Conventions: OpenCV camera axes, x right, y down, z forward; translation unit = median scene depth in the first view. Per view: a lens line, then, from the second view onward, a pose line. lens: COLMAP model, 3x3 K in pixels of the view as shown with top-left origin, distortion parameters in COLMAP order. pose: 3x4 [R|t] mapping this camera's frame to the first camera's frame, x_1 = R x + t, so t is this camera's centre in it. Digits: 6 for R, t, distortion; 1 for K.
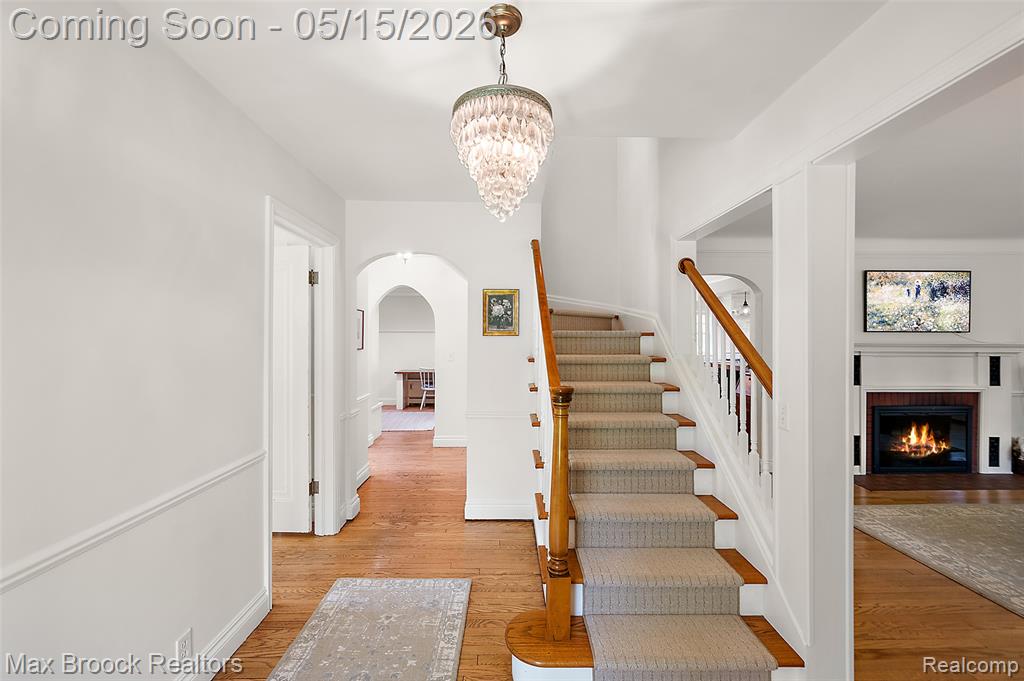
lens RADIAL K [[406.7, 0, 517.9], [0, 406.7, 339.3], [0, 0, 1]] dist [-0.002090, -0.000129]
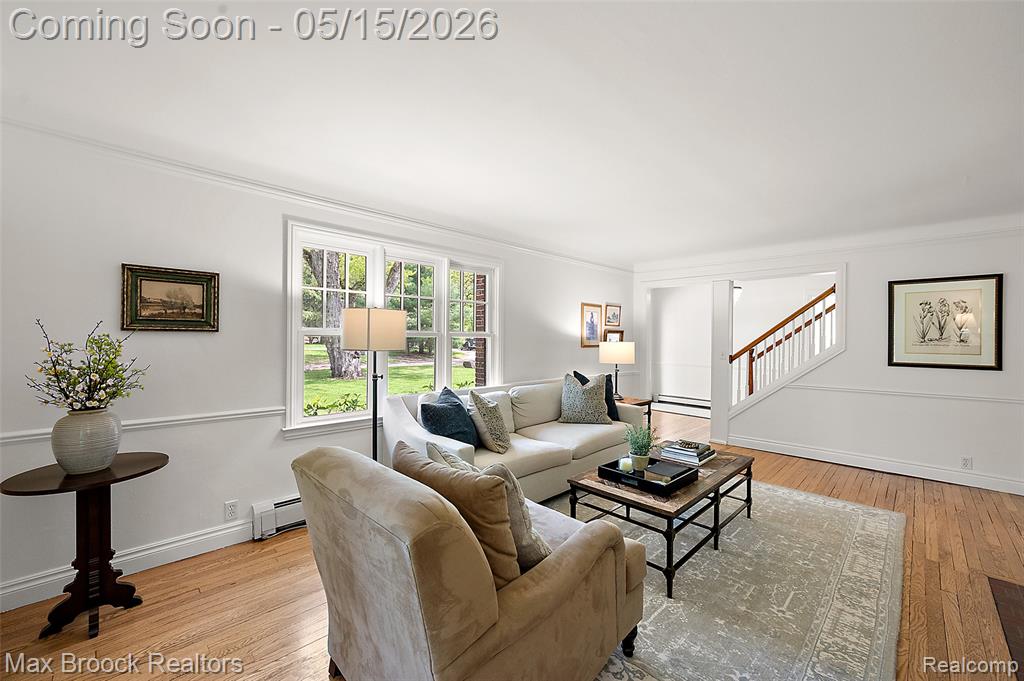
lens RADIAL K [[406.7, 0, 510.3], [0, 406.7, 339.4], [0, 0, 1]] dist [-0.002090, -0.000129]
pose [[-0.721348, -0.003562, -0.692564, 1.588210], [-0.005031, 0.999987, 0.000097, 0.019708], [0.692555, 0.003554, -0.721356, 0.827062]]
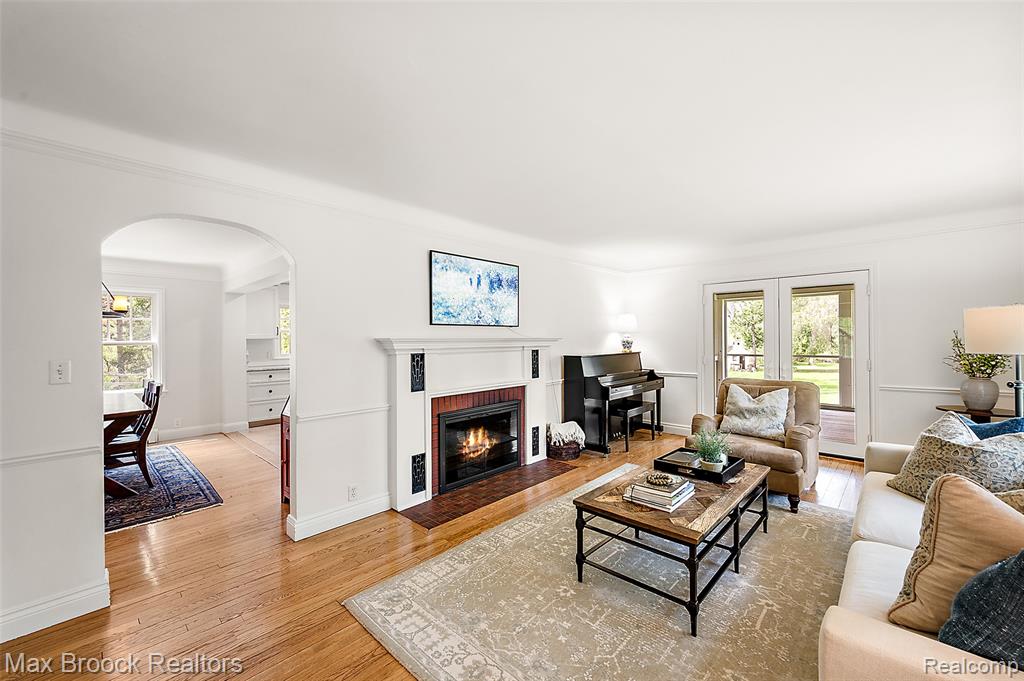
lens RADIAL K [[406.7, 0, 511.5], [0, 406.7, 338.2], [0, 0, 1]] dist [-0.002090, -0.000129]
pose [[0.700202, -0.007659, 0.713904, 0.381938], [0.009461, 0.999954, 0.001449, 0.009806], [-0.713882, 0.005740, 0.700242, 0.305975]]
